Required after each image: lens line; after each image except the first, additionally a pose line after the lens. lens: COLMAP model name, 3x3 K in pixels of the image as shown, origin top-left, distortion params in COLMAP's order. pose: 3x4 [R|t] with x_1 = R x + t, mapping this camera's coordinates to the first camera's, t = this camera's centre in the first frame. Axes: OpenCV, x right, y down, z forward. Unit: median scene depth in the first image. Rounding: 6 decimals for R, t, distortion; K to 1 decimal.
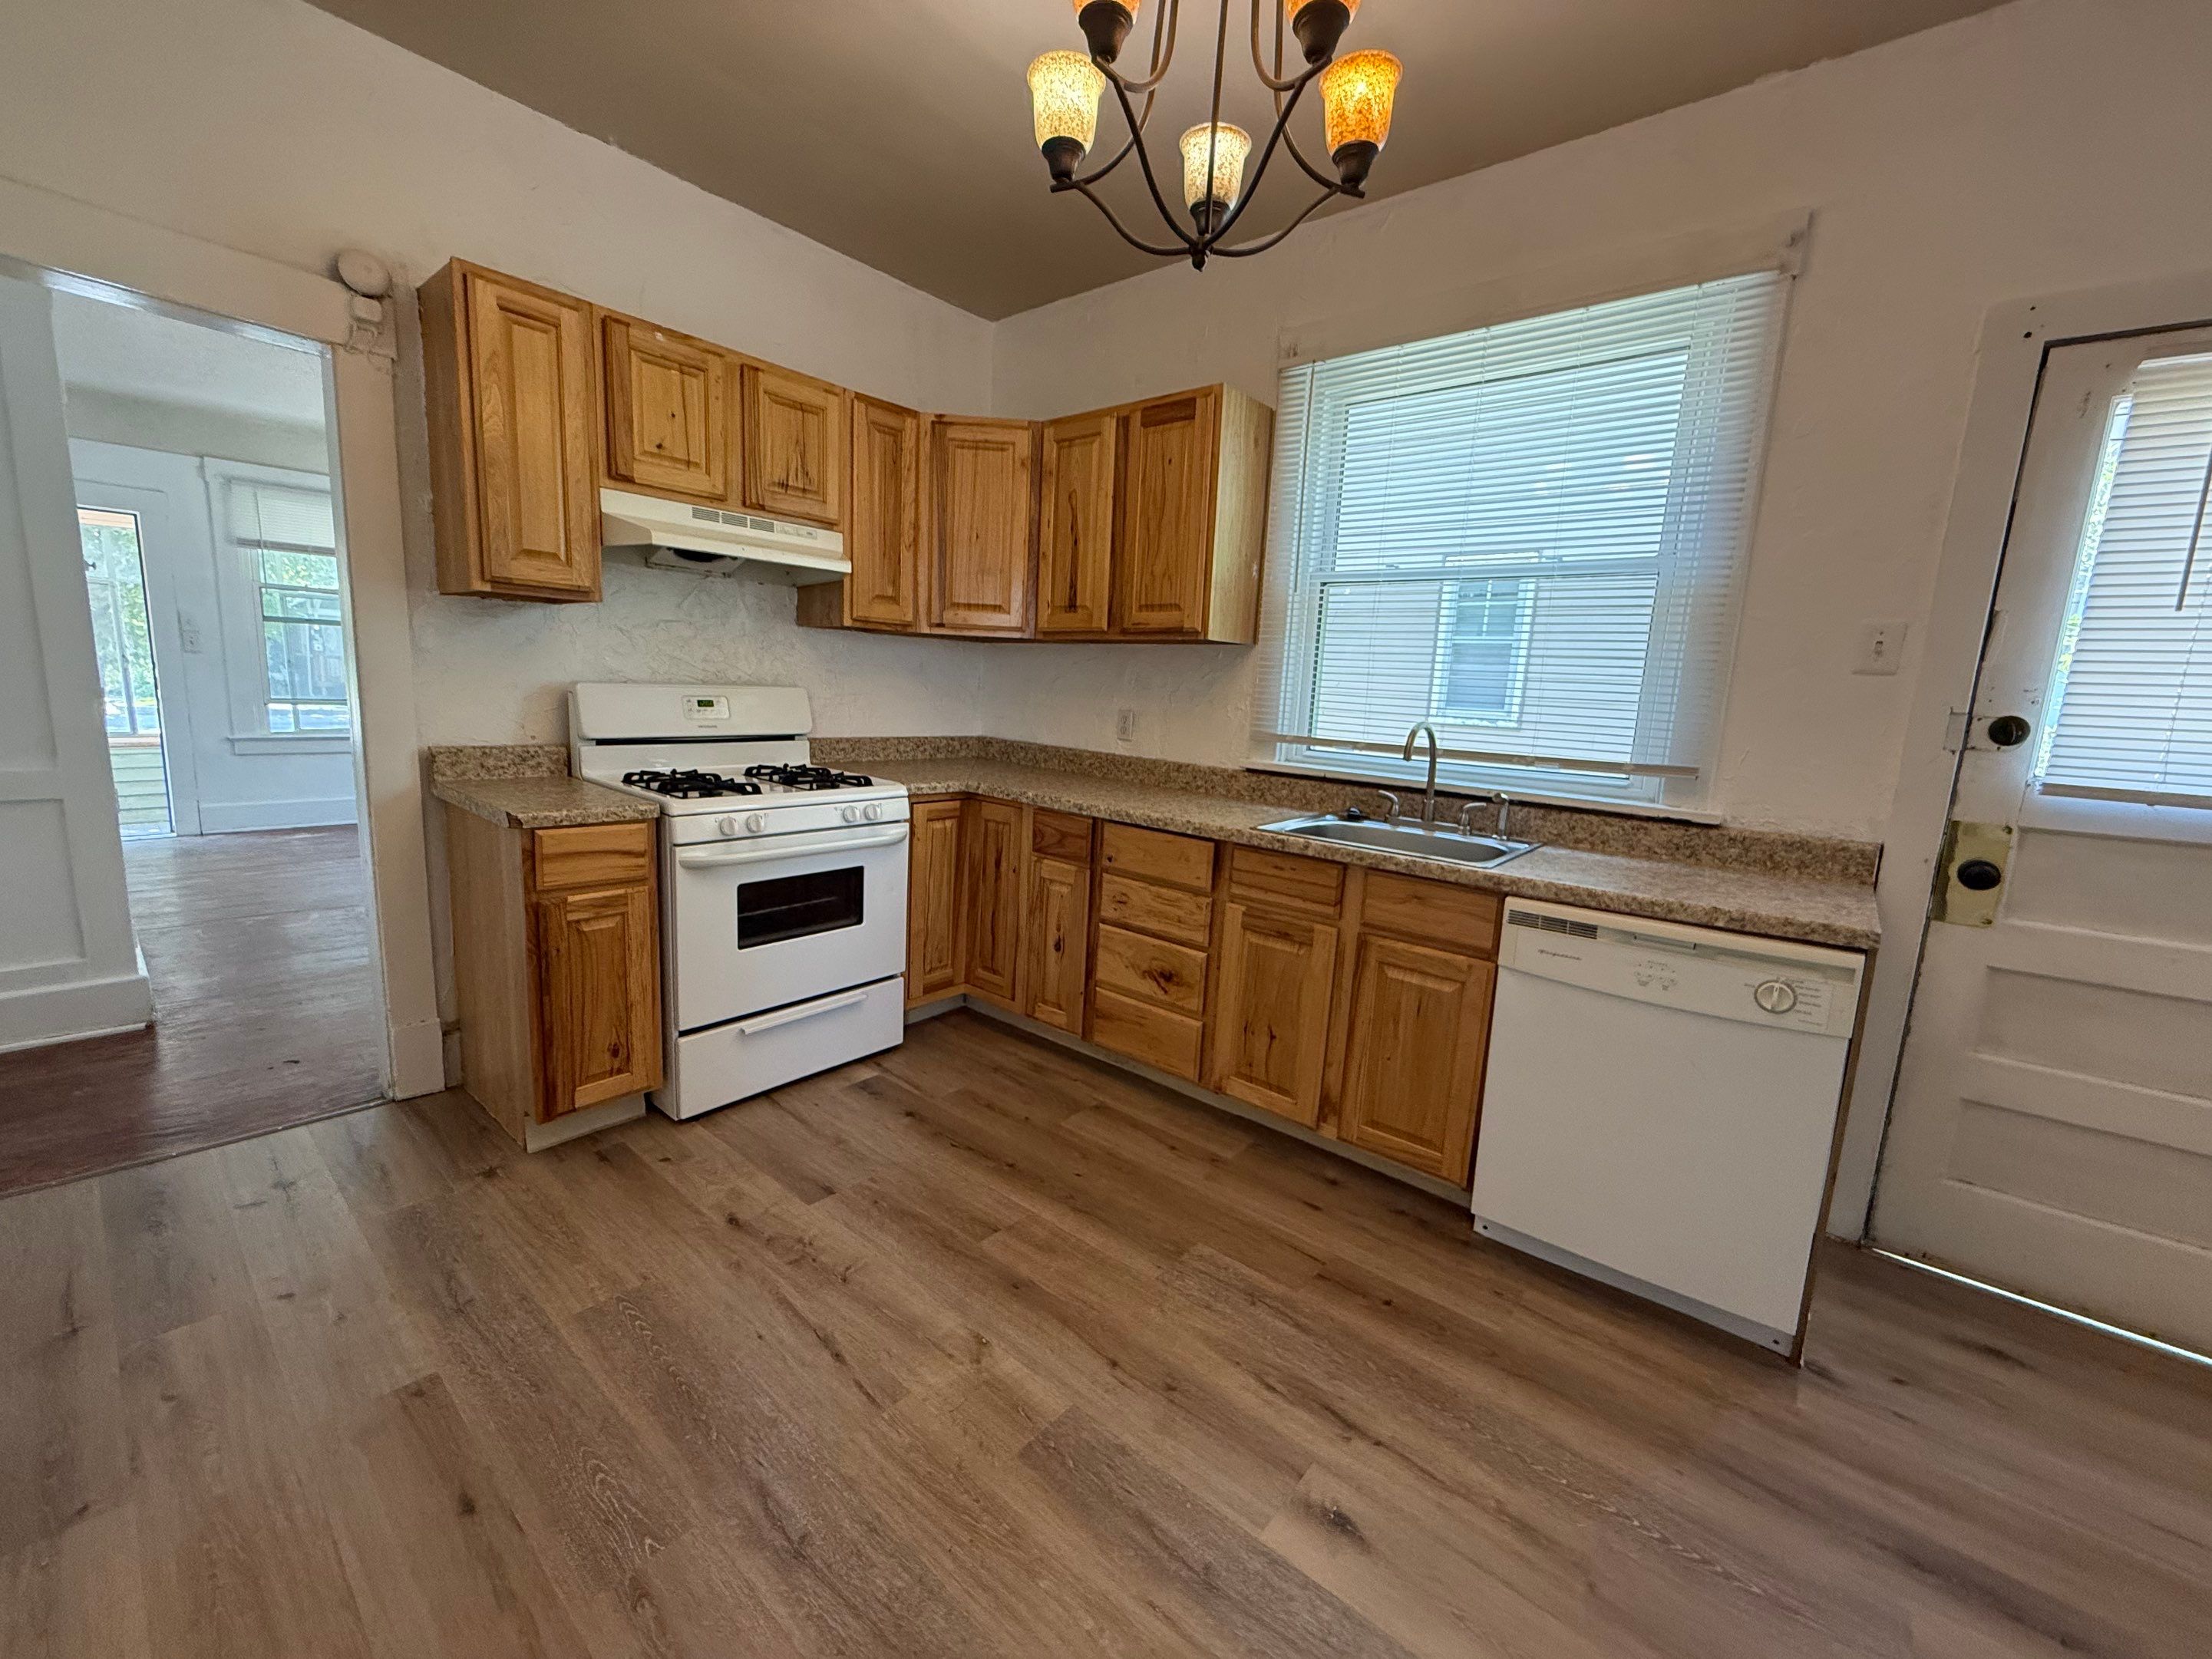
lens RADIAL K [[883.3, 0, 1090.4], [0, 883.3, 829.7], [0, 0, 1]] dist [-0.002159, -0.000072]
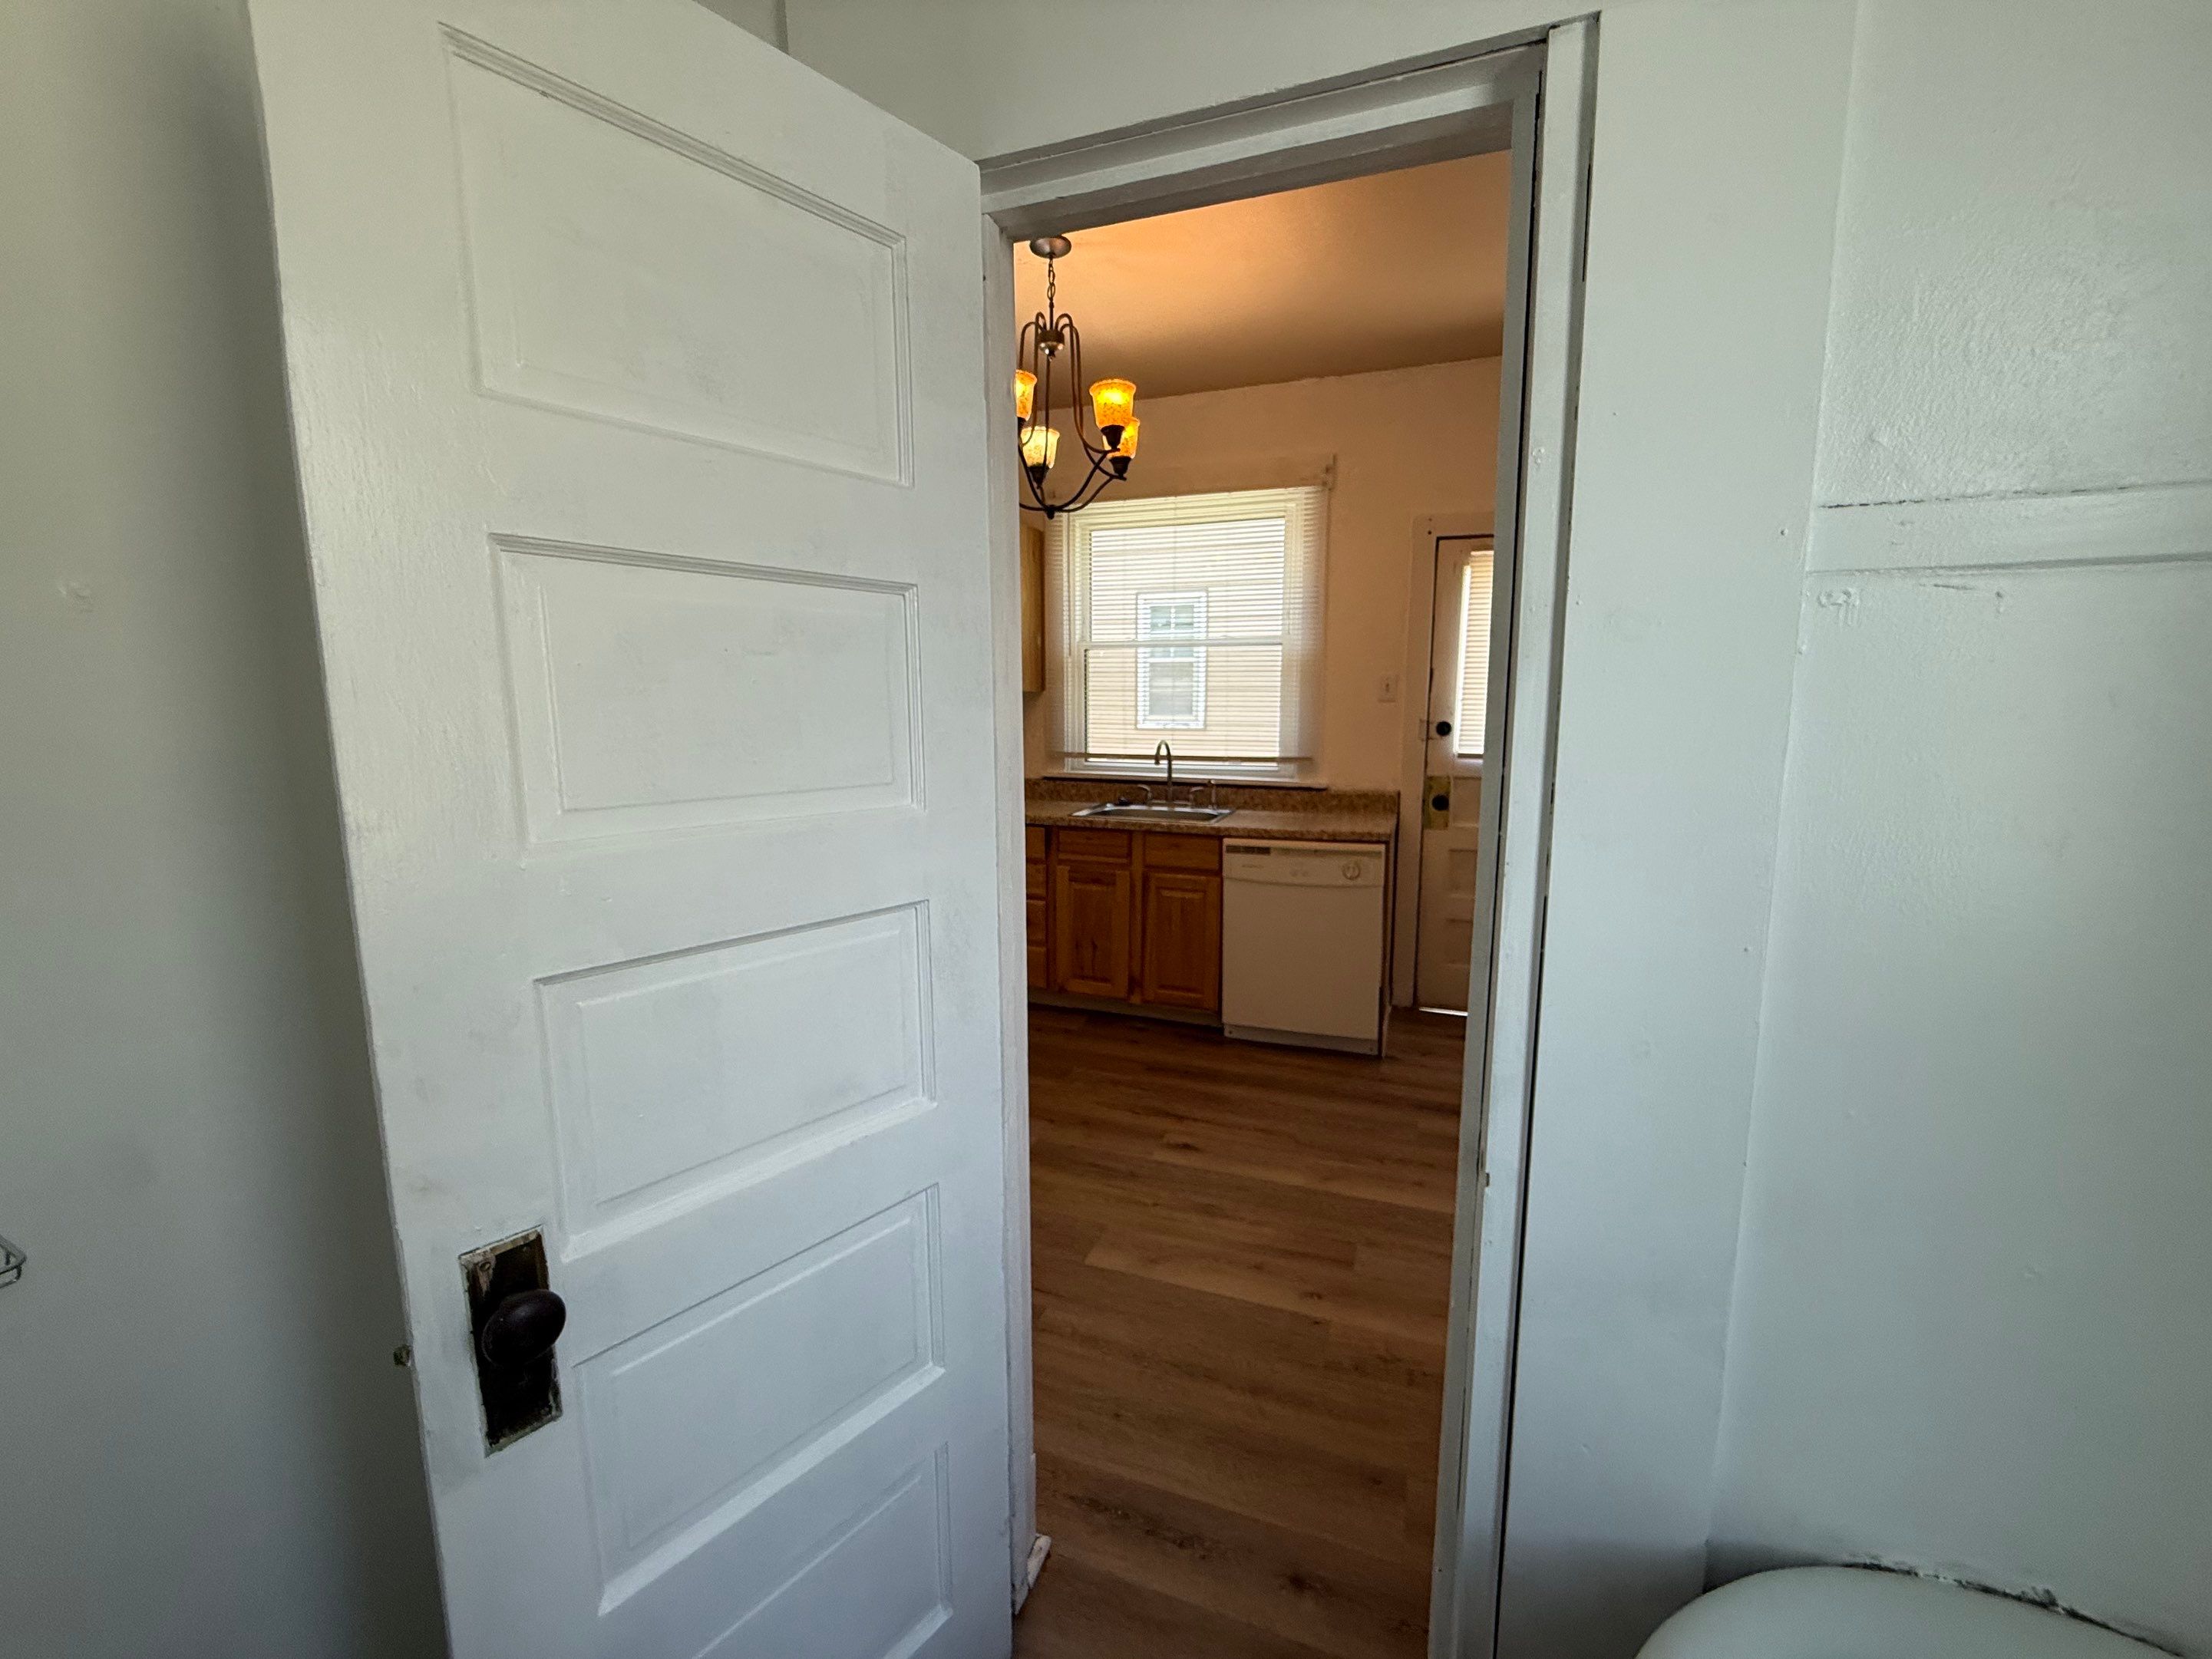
lens RADIAL K [[883.3, 0, 1090.4], [0, 883.3, 829.7], [0, 0, 1]] dist [-0.002159, -0.000072]
pose [[0.943880, -0.097032, 0.315715, -0.308985], [0.099774, 0.994982, 0.007509, 0.017495], [-0.314859, 0.024412, 0.948825, -0.545722]]
